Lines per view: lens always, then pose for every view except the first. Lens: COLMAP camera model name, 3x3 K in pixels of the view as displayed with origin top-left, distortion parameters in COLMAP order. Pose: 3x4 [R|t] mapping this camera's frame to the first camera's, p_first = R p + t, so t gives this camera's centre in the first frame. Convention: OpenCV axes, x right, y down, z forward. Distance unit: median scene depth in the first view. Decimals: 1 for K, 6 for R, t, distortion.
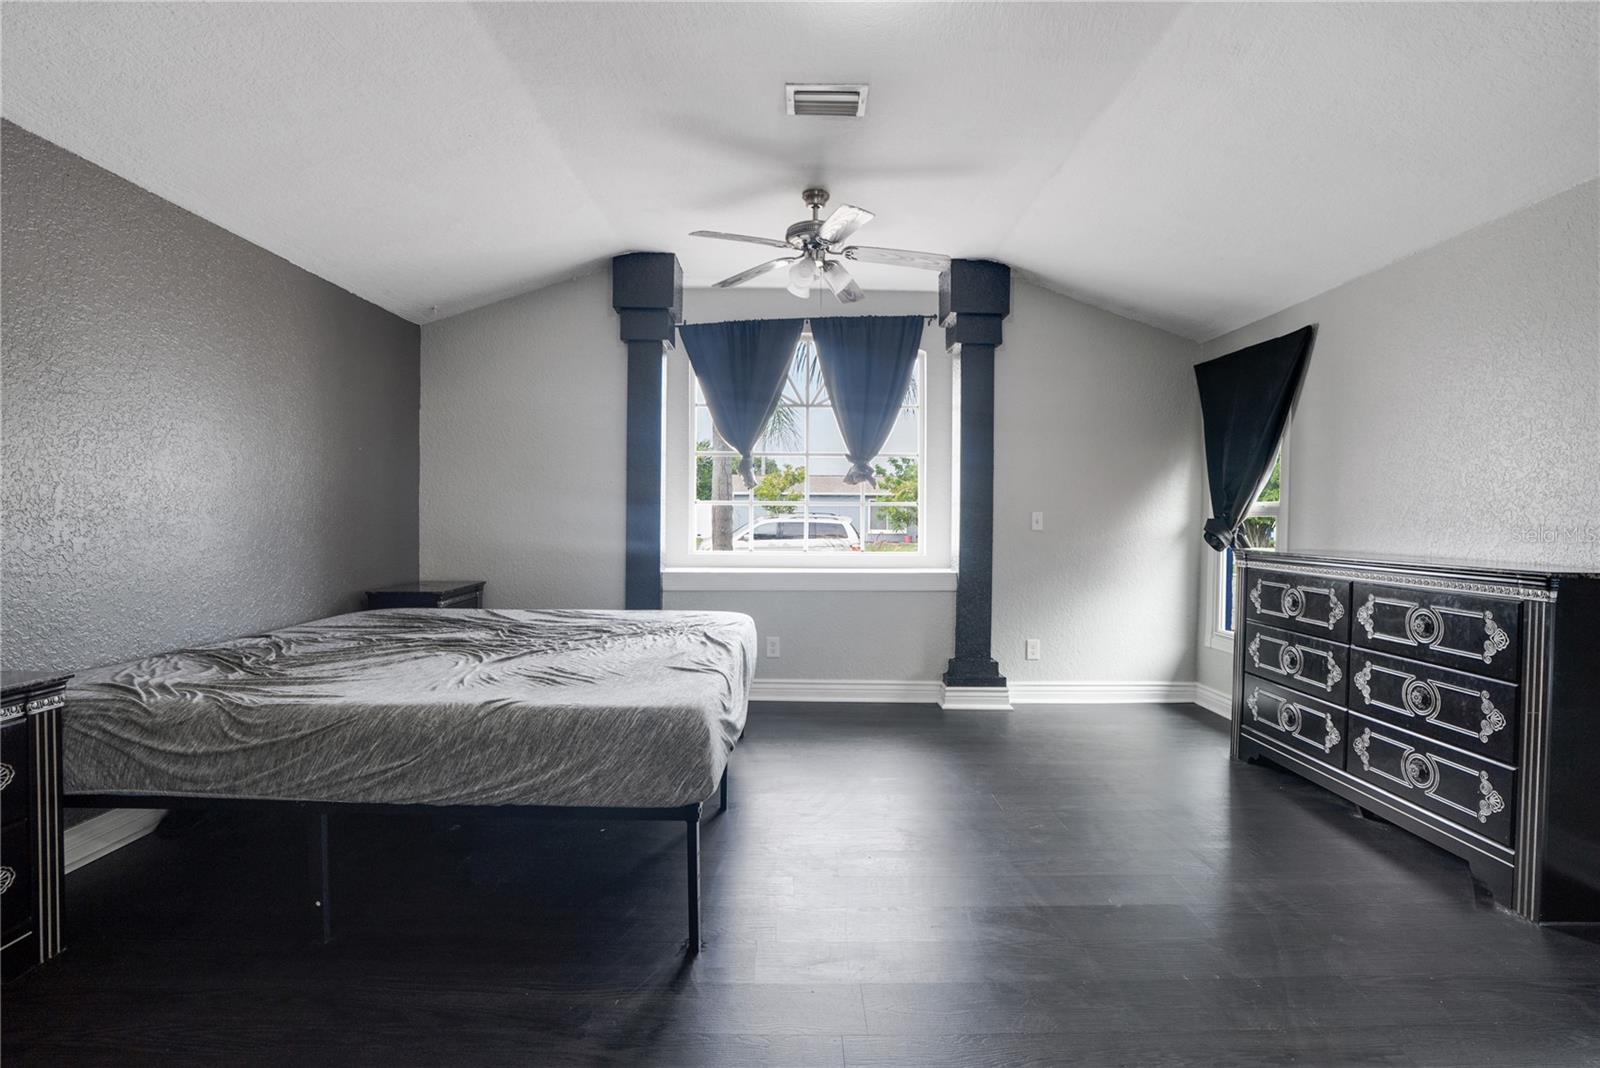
lens RADIAL K [[744.2, 0, 802.6], [0, 744.2, 529.2], [0, 0, 1]] dist [-0.063879, 0.021896]
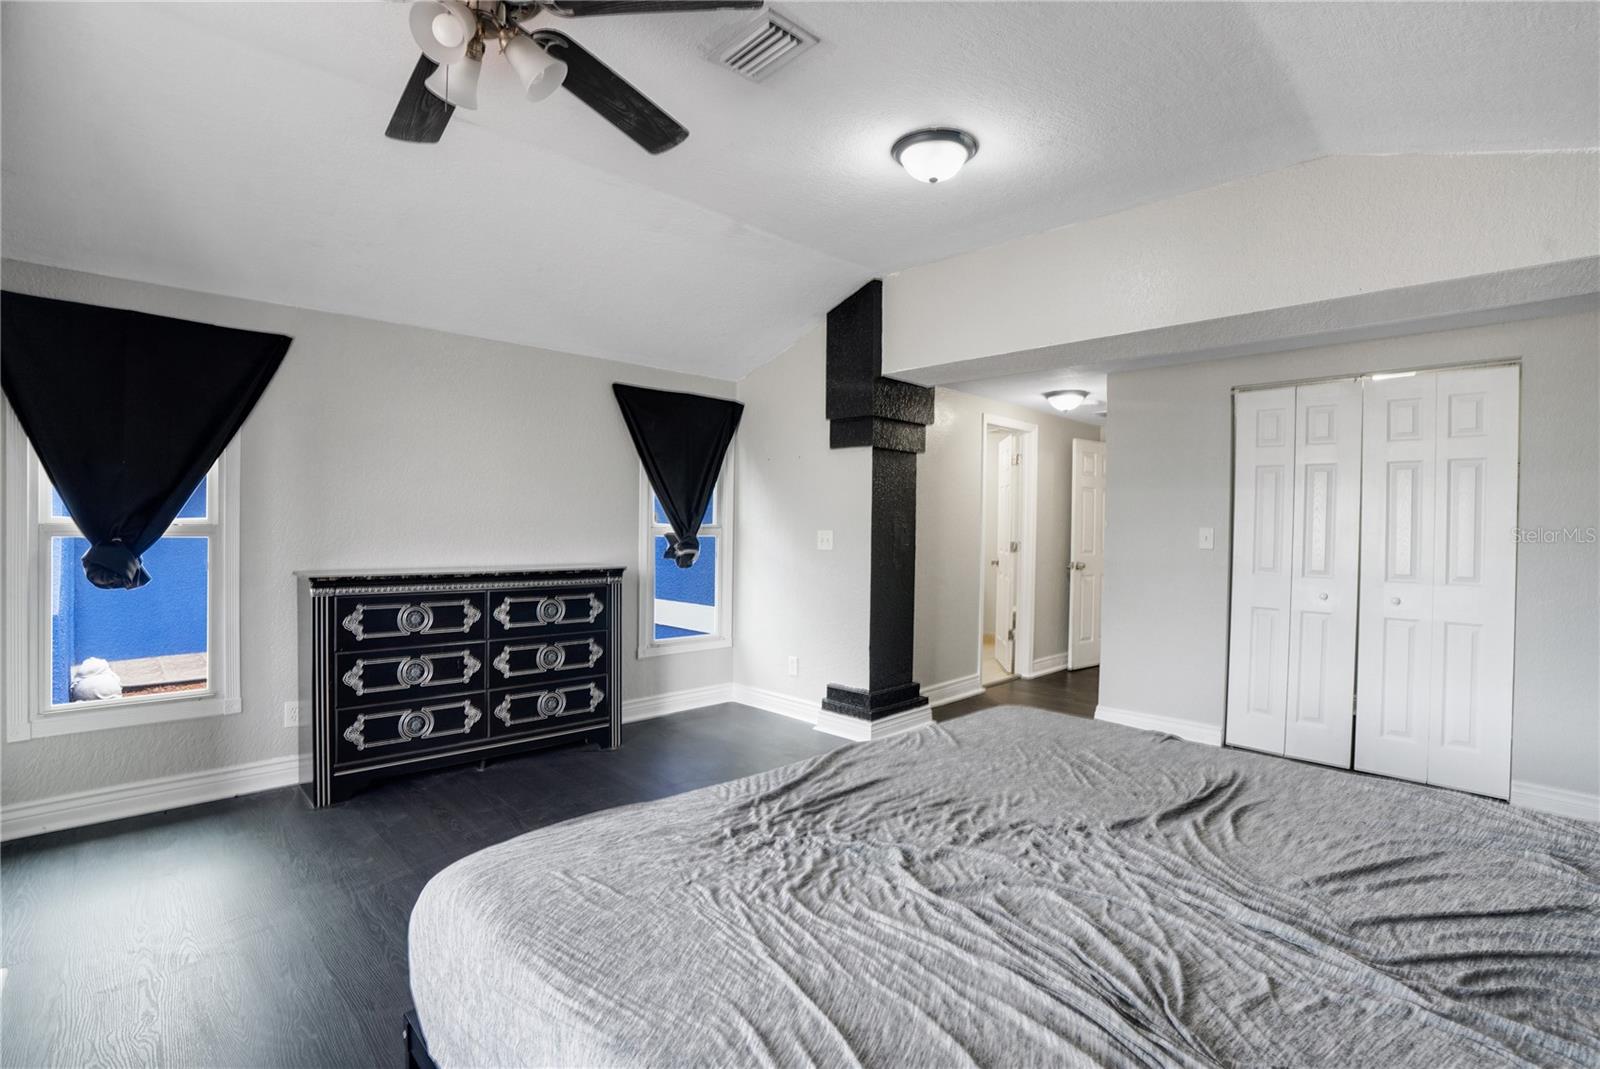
lens RADIAL K [[744.2, 0, 802.6], [0, 744.2, 529.7], [0, 0, 1]] dist [-0.063879, 0.021896]
pose [[-0.673509, -0.026680, 0.738697, -0.590877], [-0.009749, 0.999582, 0.027214, -0.077077], [-0.739115, 0.011127, -0.673488, 1.466332]]
